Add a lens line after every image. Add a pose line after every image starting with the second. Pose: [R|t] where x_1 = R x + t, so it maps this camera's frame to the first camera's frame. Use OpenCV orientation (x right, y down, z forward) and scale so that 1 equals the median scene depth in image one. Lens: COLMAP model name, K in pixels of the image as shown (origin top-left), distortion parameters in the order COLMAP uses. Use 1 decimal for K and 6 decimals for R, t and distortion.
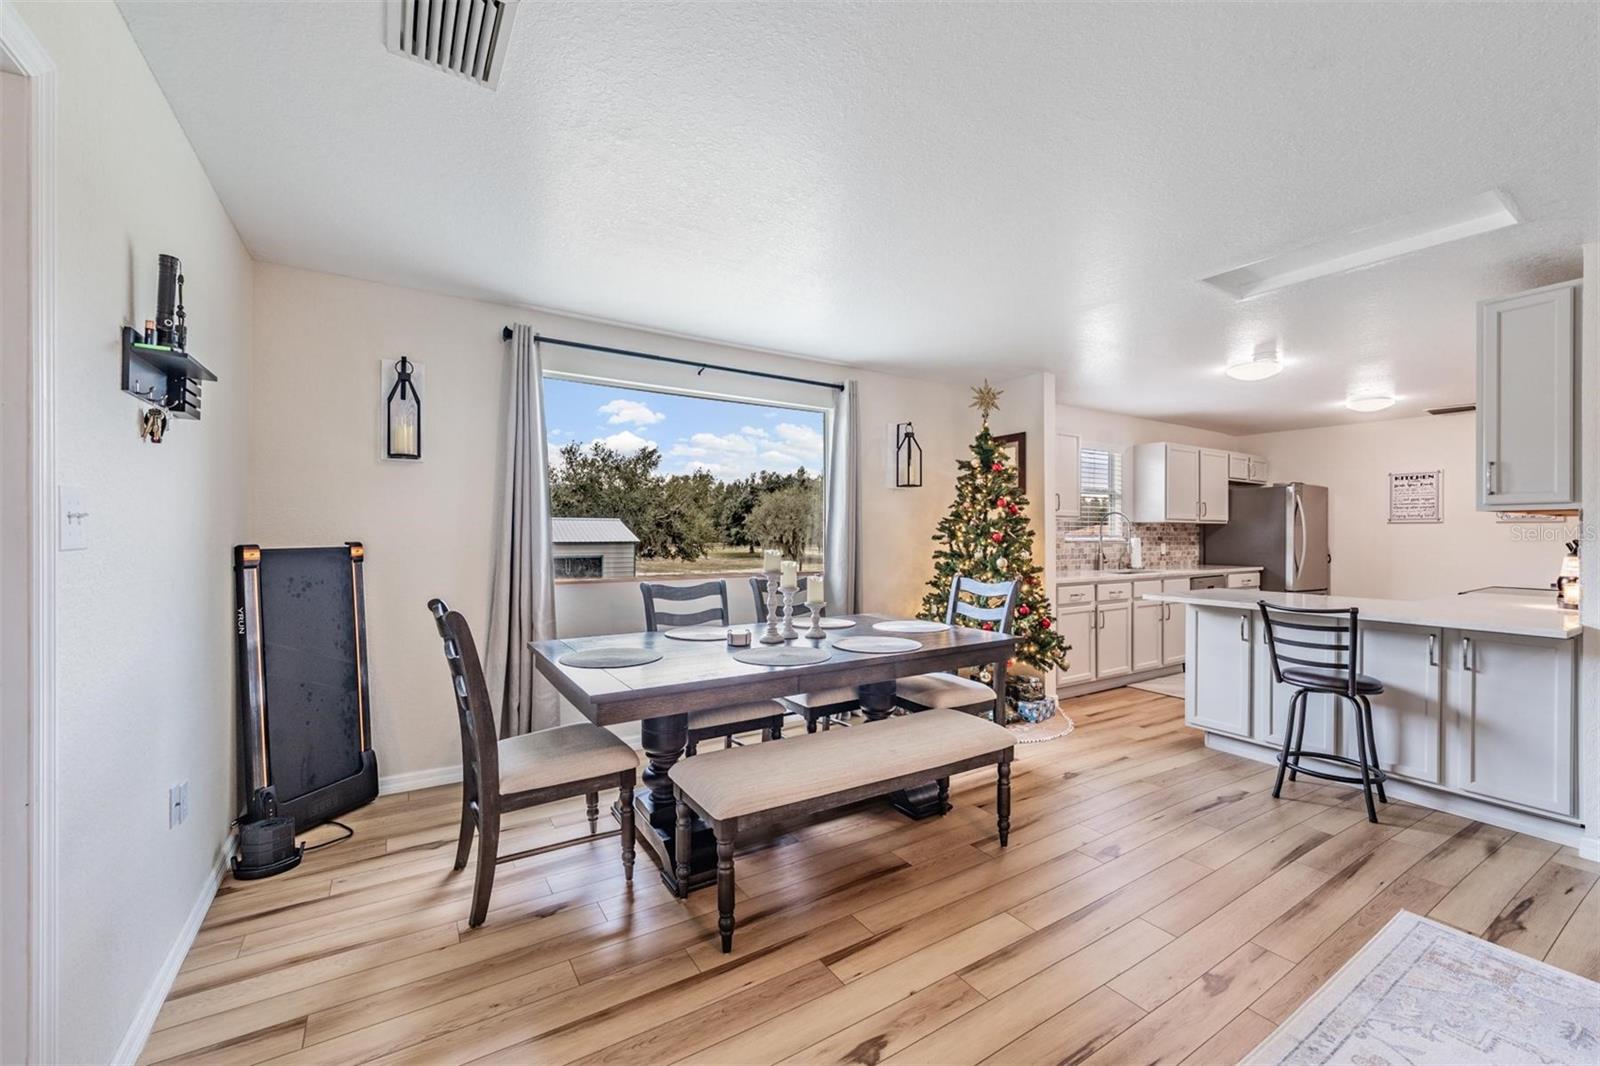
lens RADIAL K [[642.2, 0, 804.3], [0, 642.2, 535.2], [0, 0, 1]] dist [0.000676, -0.000032]
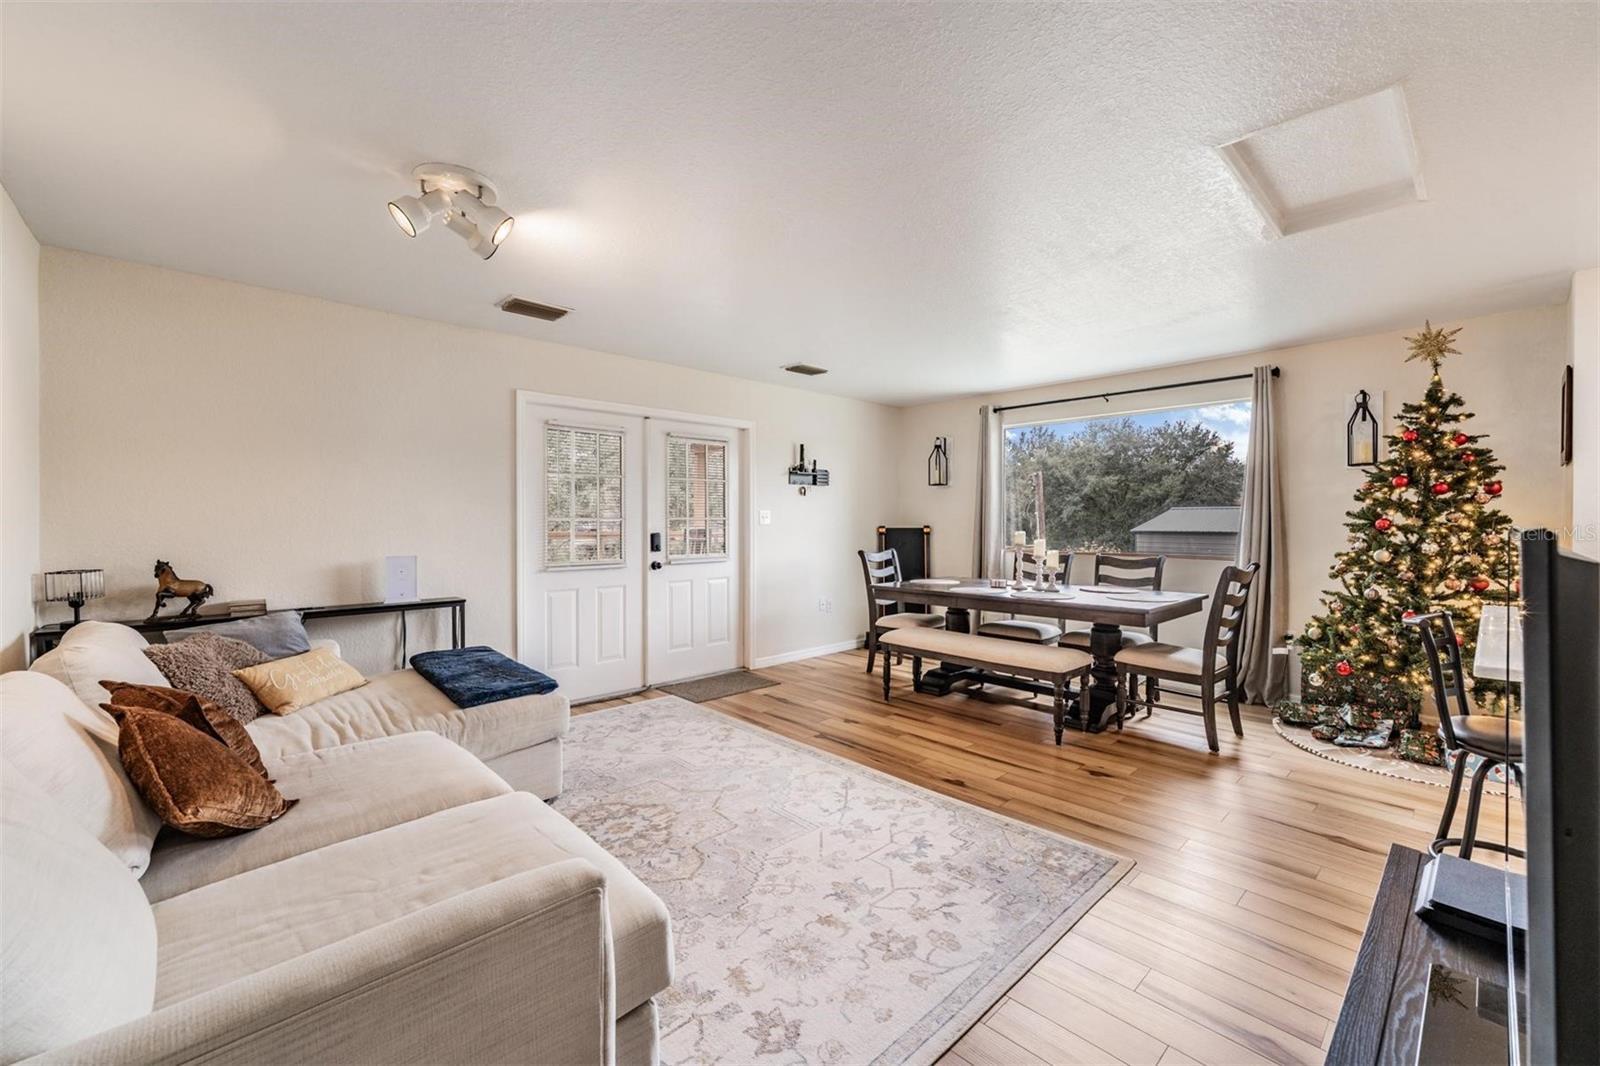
lens RADIAL K [[646.8, 0, 799.7], [0, 646.8, 524.2], [0, 0, 1]] dist [0.000233, -0.000162]
pose [[0.182593, -0.000283, -0.983188, 1.408487], [-0.002145, 0.999997, -0.000687, 0.008476], [0.983186, 0.002234, 0.182592, 0.174701]]
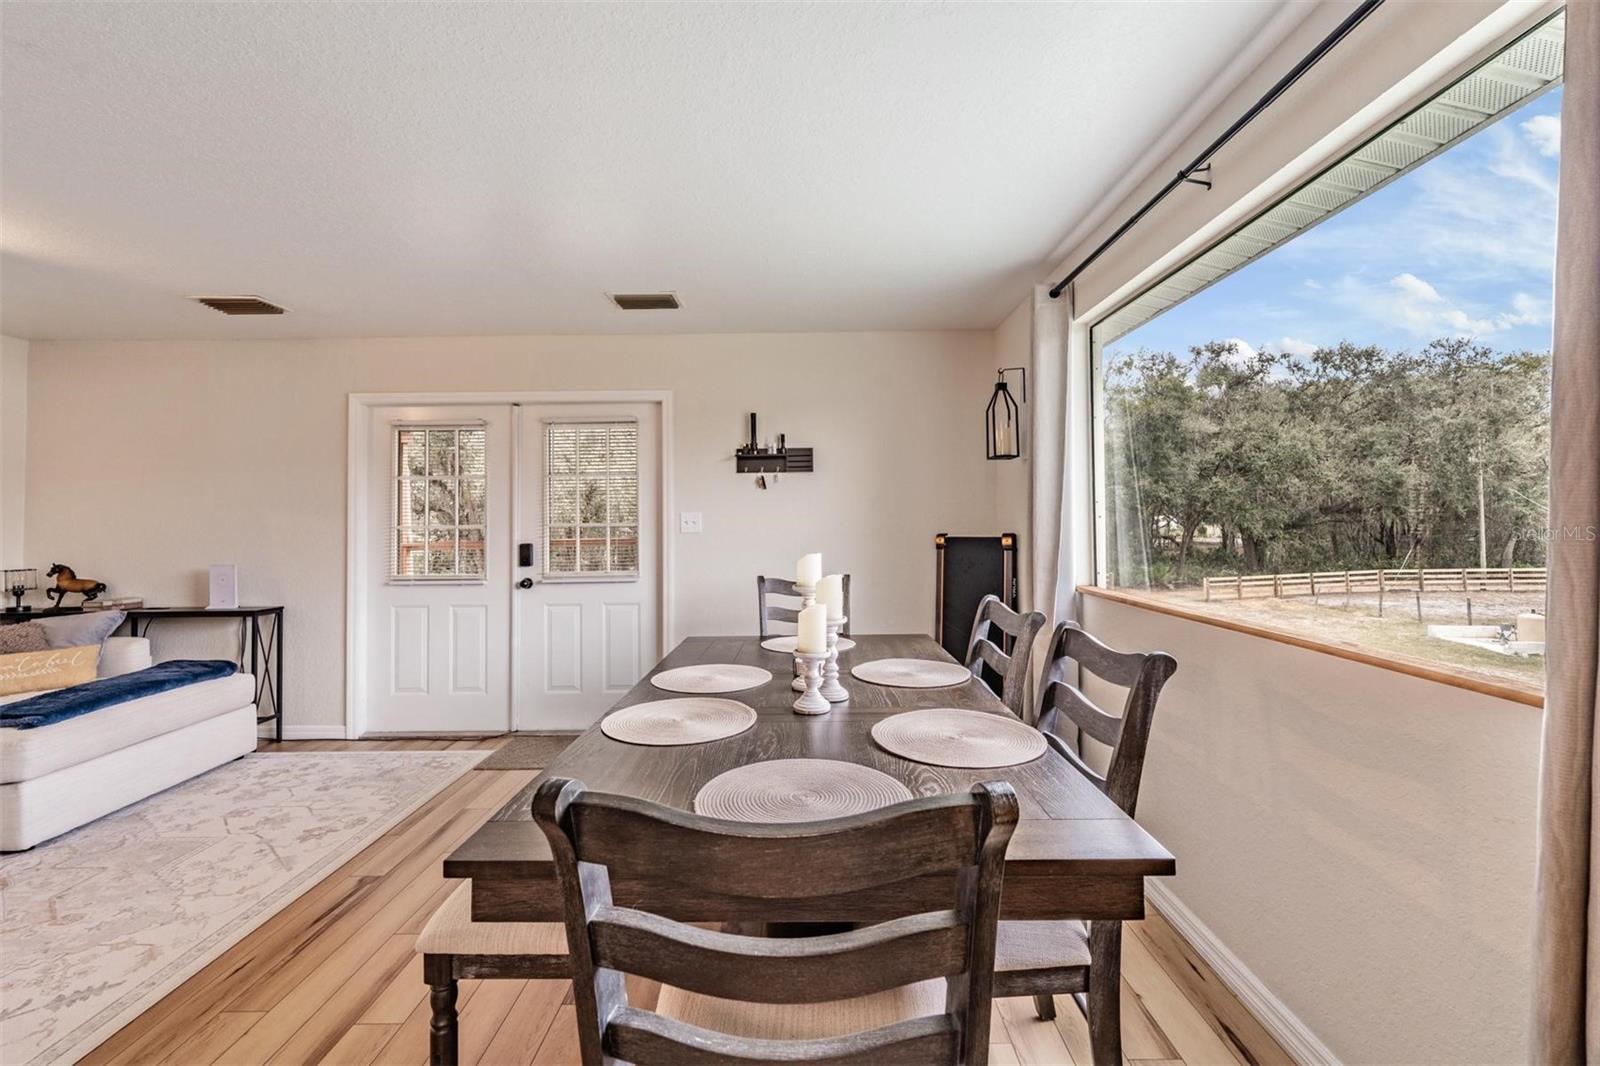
lens RADIAL K [[660.1, 0, 807.3], [0, 660.1, 506.4], [0, 0, 1]] dist [-0.000073, 0.000079]
pose [[-0.546070, -0.018946, -0.837525, 0.535221], [0.003444, 0.999685, -0.024860, -0.010929], [0.837732, -0.016460, -0.545833, 1.374528]]
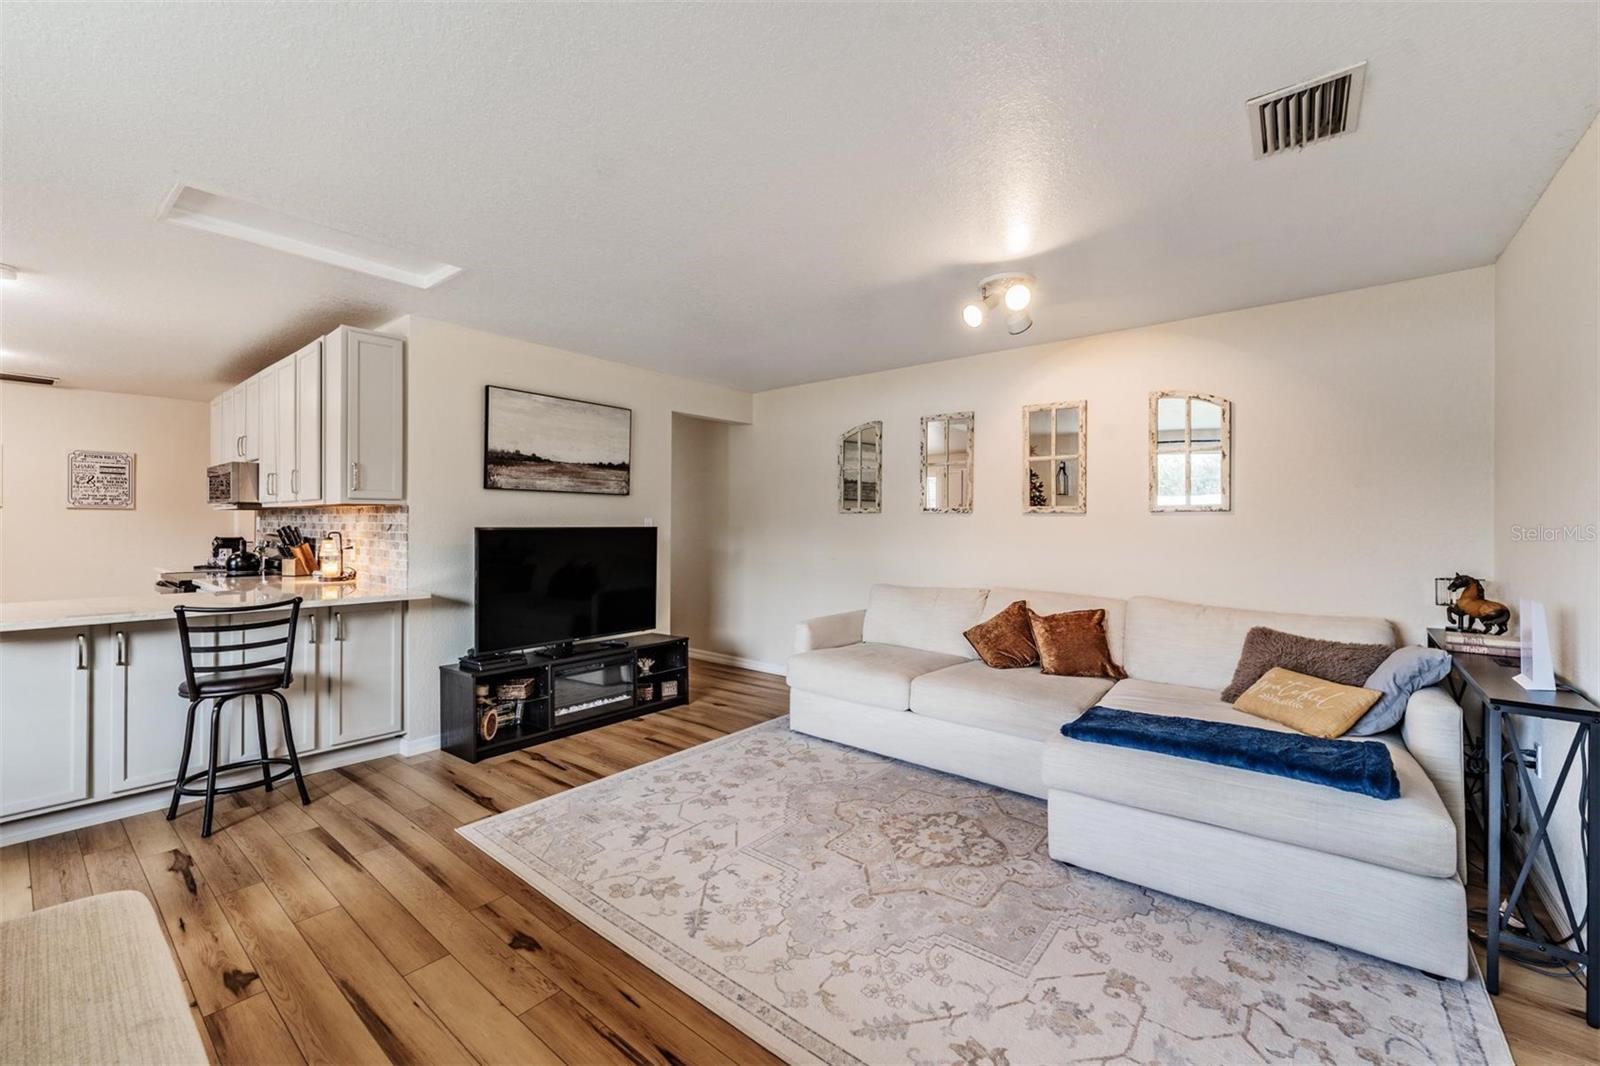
lens RADIAL K [[646.8, 0, 799.7], [0, 646.8, 524.2], [0, 0, 1]] dist [0.000233, -0.000162]
pose [[-0.312443, -0.005554, 0.949920, -0.331767], [-0.002306, 0.999984, 0.005088, -0.006872], [-0.949934, -0.000601, -0.312451, 0.563195]]
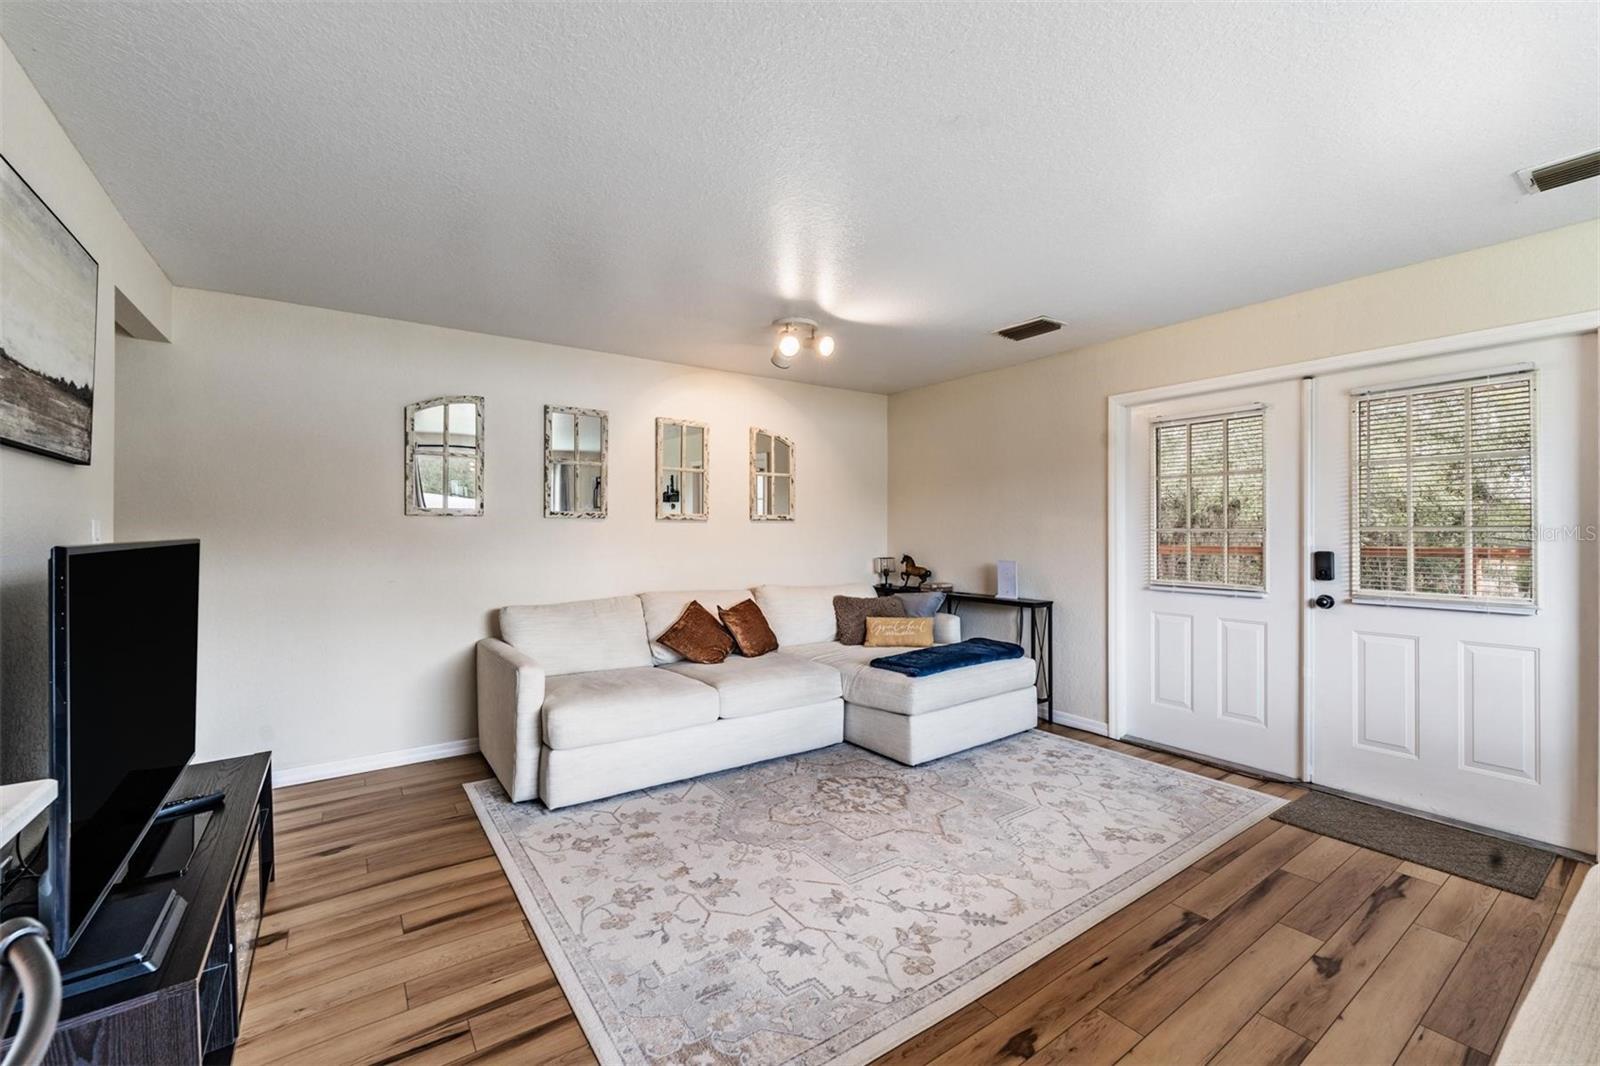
lens RADIAL K [[654.7, 0, 796.0], [0, 654.7, 529.7], [0, 0, 1]] dist [0.000887, -0.000213]
pose [[-0.999301, -0.003031, -0.037247, 0.614613], [-0.003124, 0.999992, 0.002430, -0.005583], [0.037239, 0.002545, -0.999303, 1.176998]]
